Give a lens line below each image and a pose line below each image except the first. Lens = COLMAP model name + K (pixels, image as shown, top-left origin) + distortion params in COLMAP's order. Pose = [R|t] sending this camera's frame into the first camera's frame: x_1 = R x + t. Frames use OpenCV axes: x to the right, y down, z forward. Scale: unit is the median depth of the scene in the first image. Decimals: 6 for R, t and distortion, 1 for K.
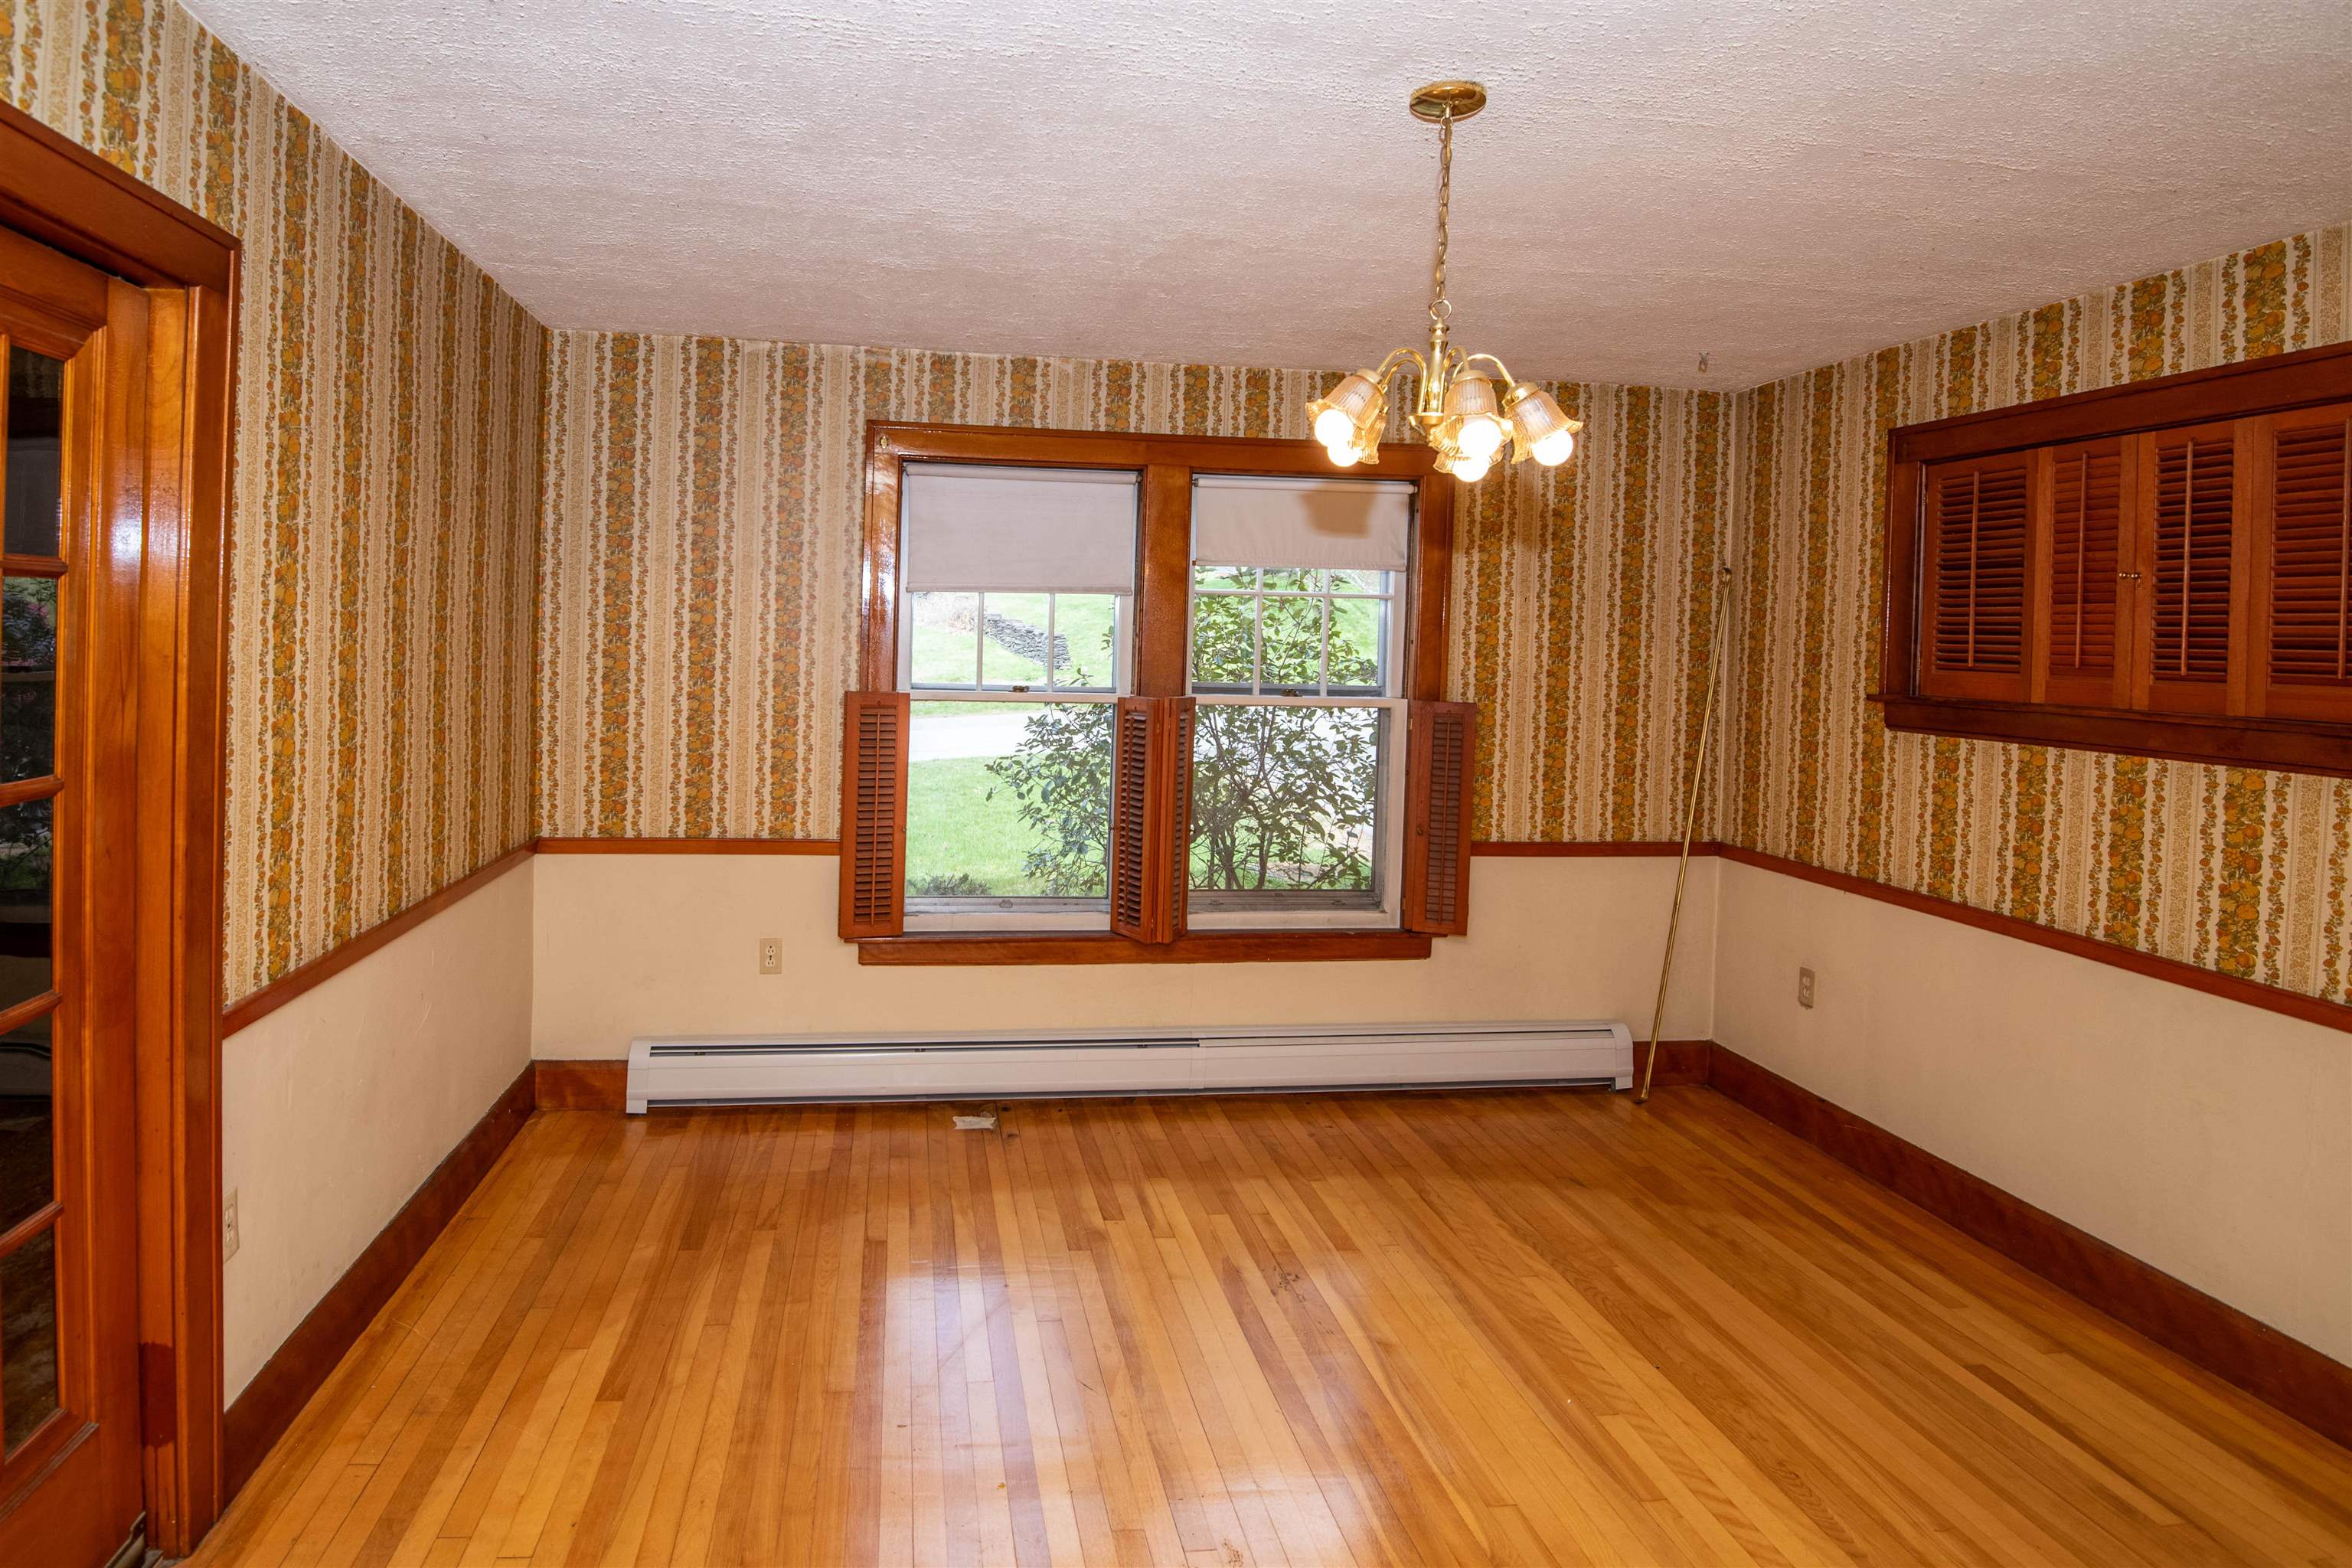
lens RADIAL K [[1181.4, 0, 1050.8], [0, 1181.4, 679.2], [0, 0, 1]] dist [-0.003175, -0.003342]
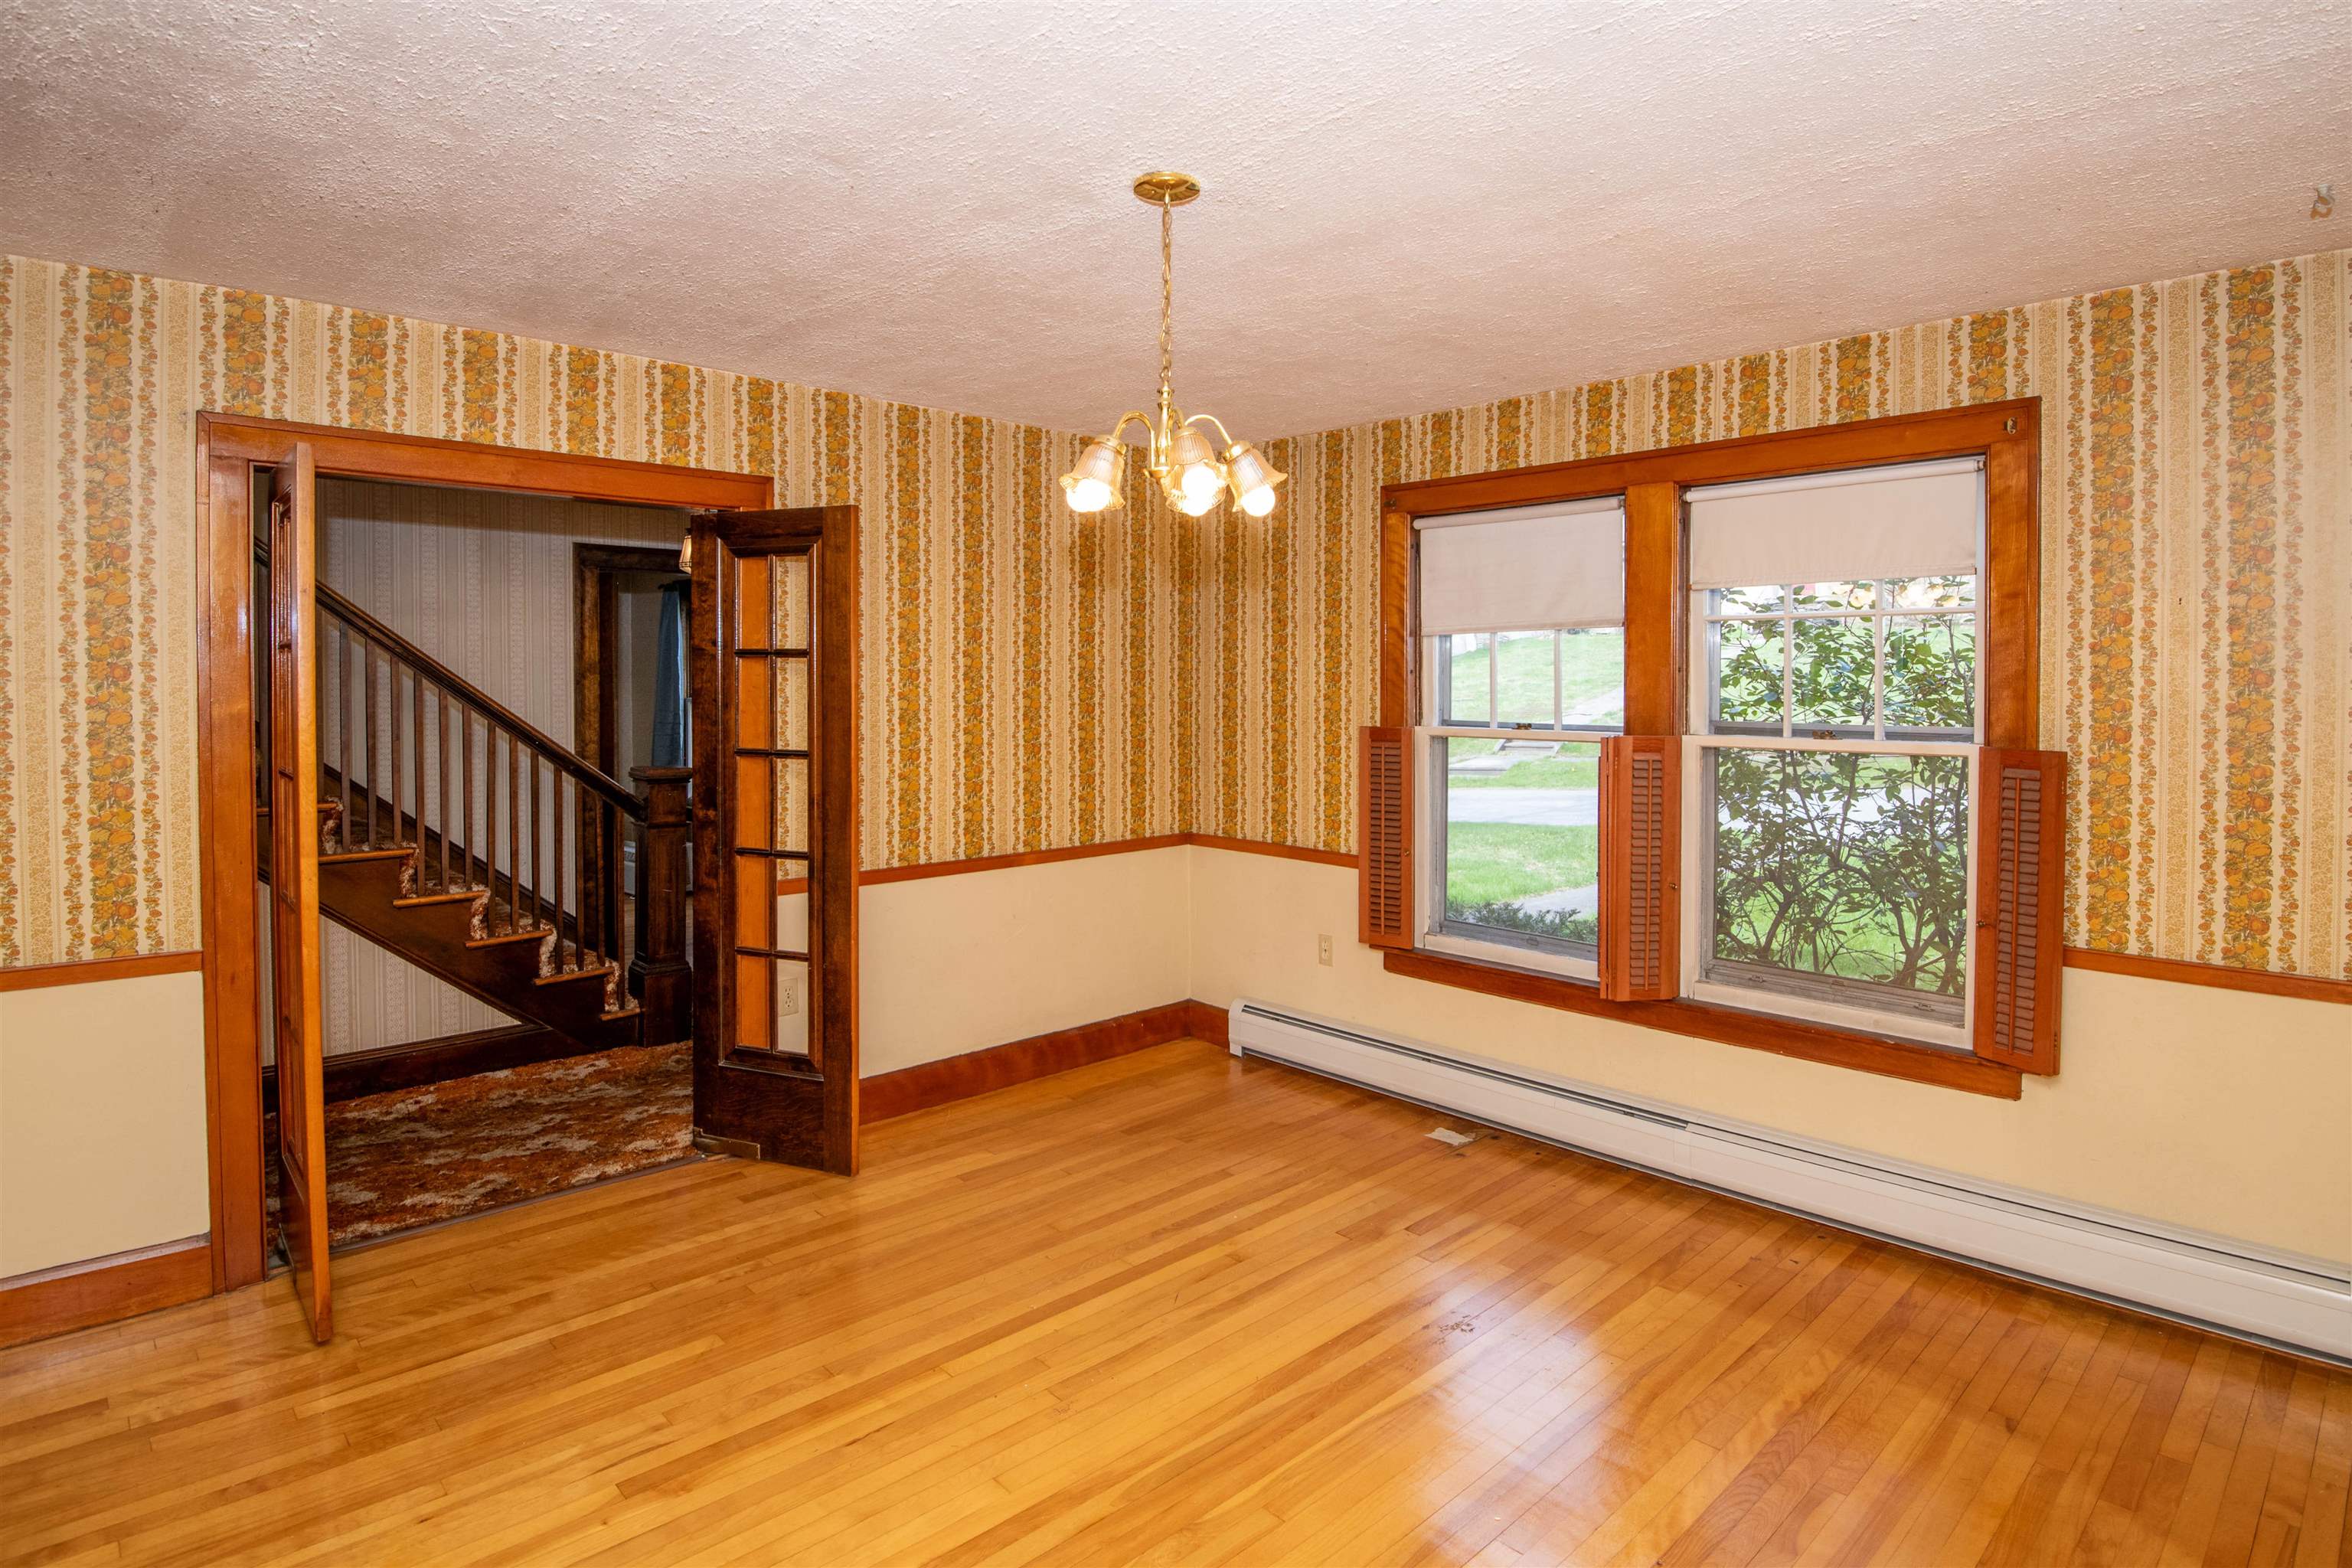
lens RADIAL K [[1250.4, 0, 1222.6], [0, 1250.4, 701.6], [0, 0, 1]] dist [0.021492, -0.005091]
pose [[0.620839, -0.005579, -0.783918, 0.673427], [-0.002521, 0.999955, -0.009113, -0.002329], [0.783934, 0.007634, 0.620797, 0.138300]]
